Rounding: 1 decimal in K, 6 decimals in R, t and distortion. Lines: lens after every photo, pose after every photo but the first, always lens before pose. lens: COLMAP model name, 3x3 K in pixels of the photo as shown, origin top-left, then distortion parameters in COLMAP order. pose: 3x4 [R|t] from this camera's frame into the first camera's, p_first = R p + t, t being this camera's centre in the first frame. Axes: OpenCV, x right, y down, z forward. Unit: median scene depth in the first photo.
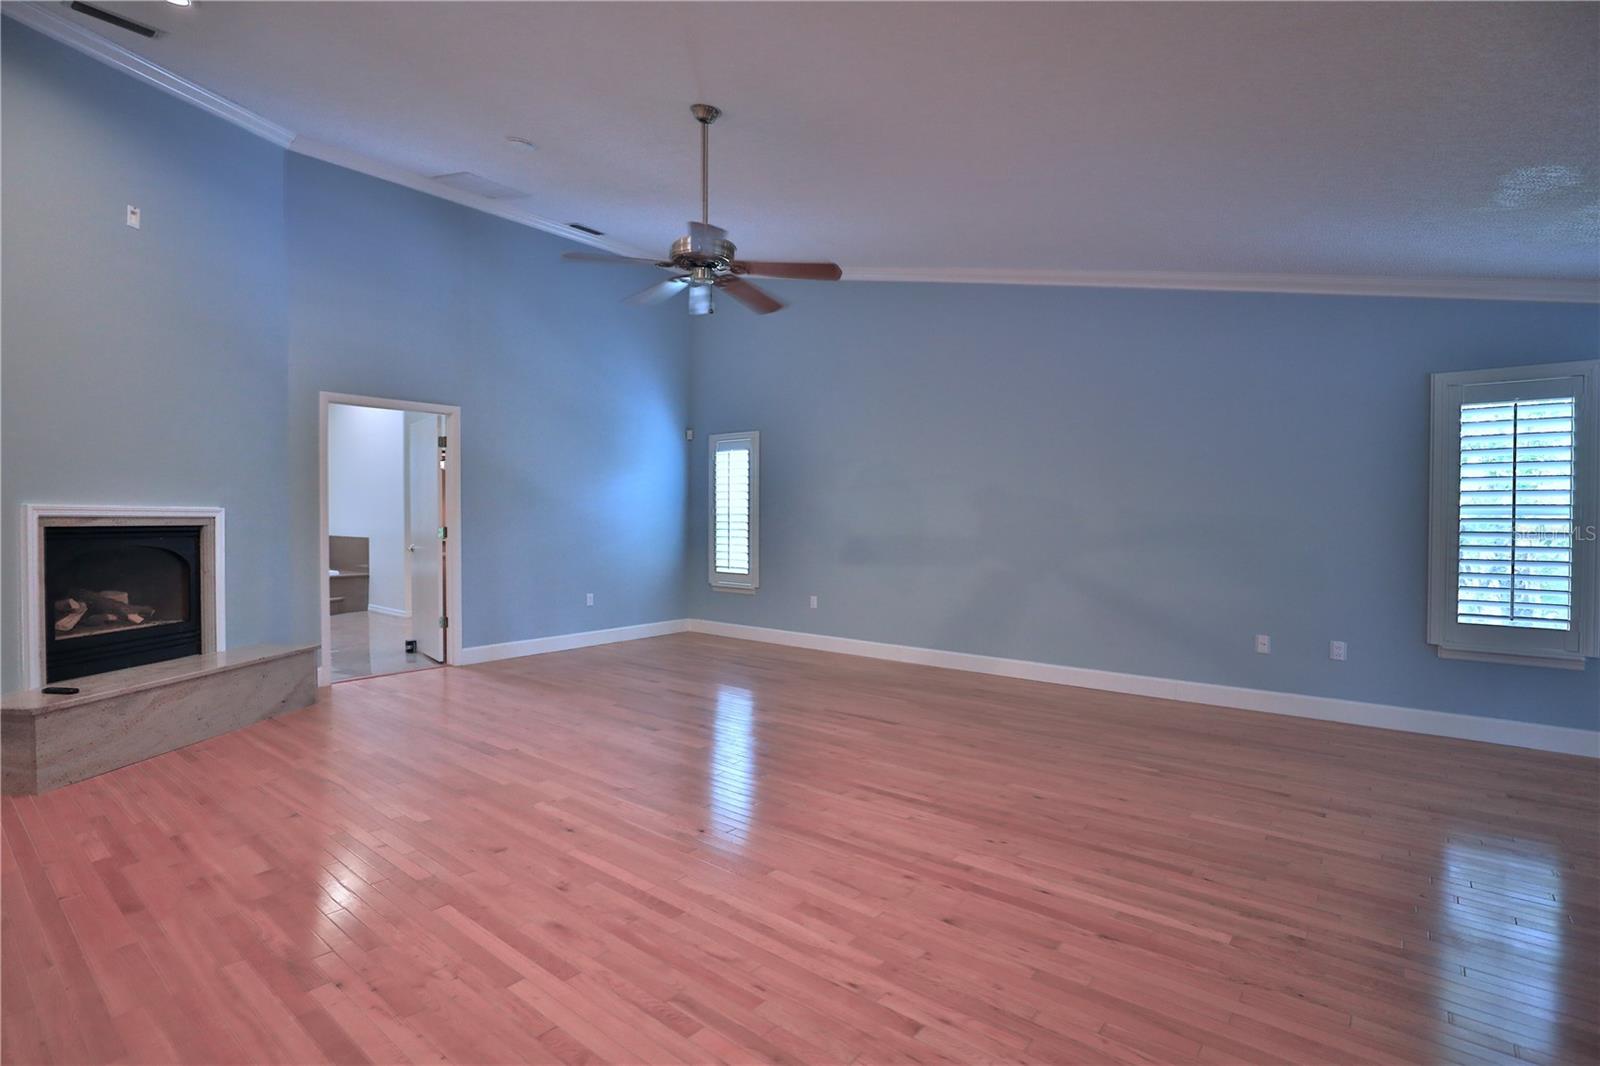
lens RADIAL K [[767.6, 0, 797.4], [0, 767.6, 527.3], [0, 0, 1]] dist [-0.031248, 0.005296]
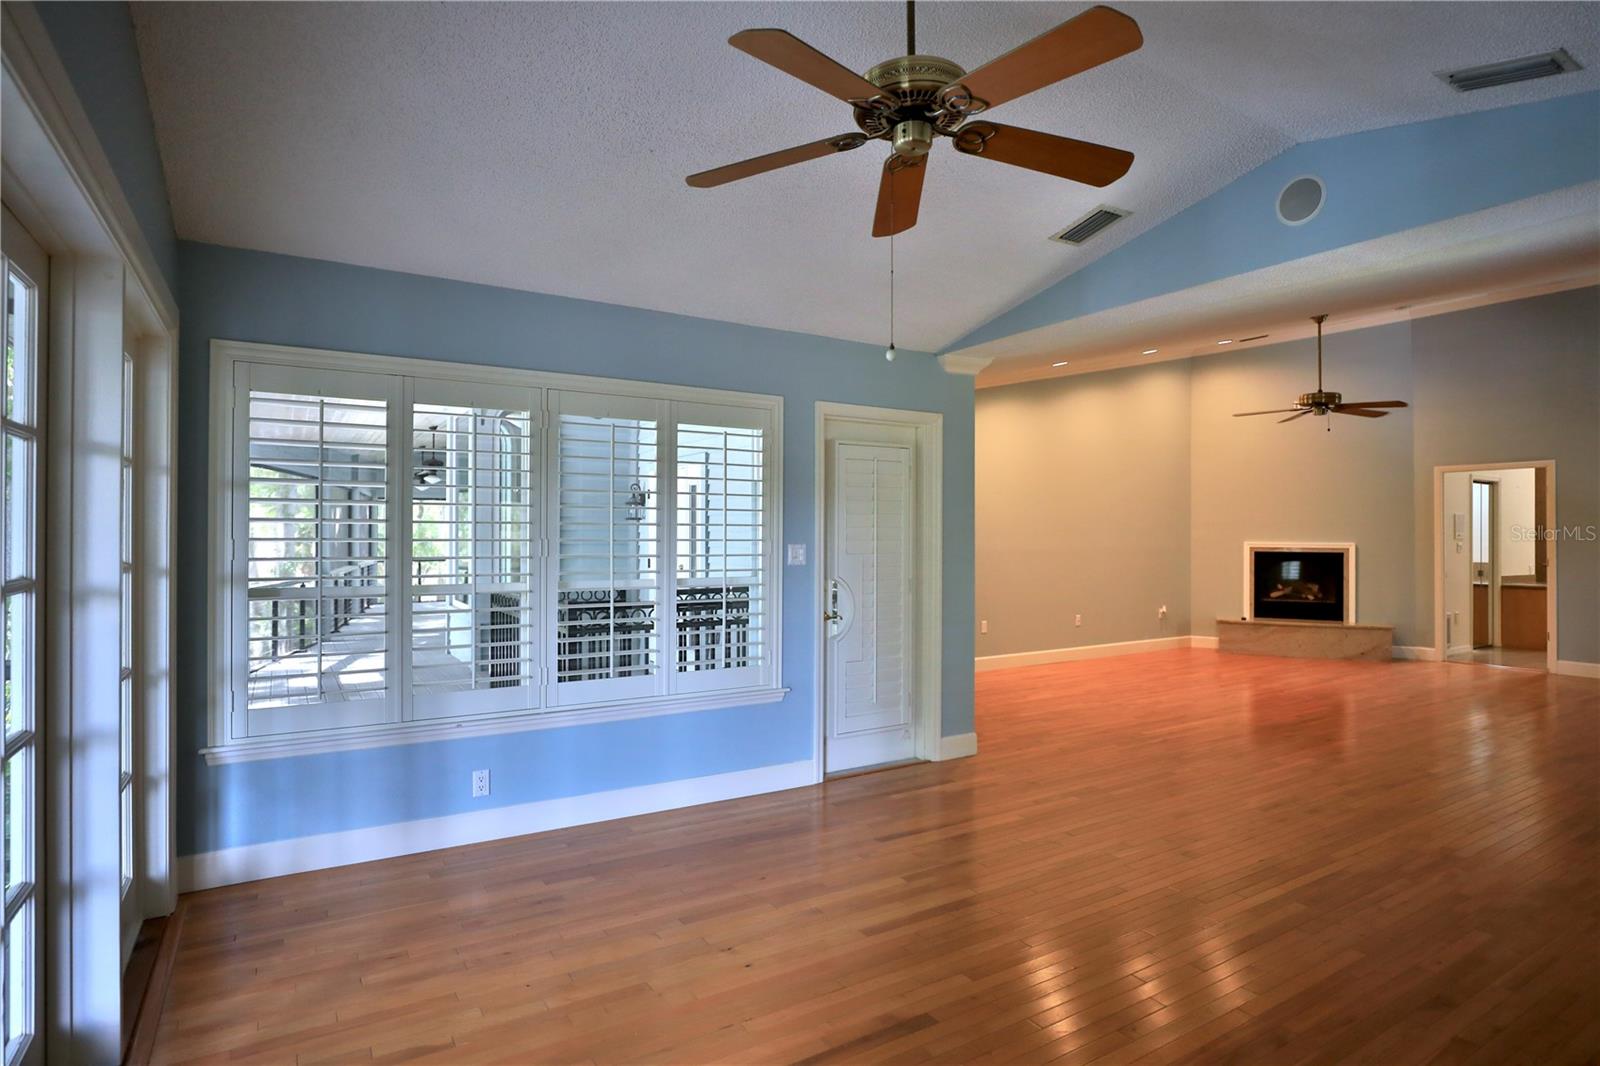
lens RADIAL K [[835.4, 0, 801.5], [0, 835.4, 528.0], [0, 0, 1]] dist [-0.025970, 0.002983]
pose [[-0.318457, -0.004002, -0.947929, 1.865407], [-0.017228, 0.999850, 0.001567, -0.050433], [0.947781, 0.016829, -0.318478, 0.443619]]
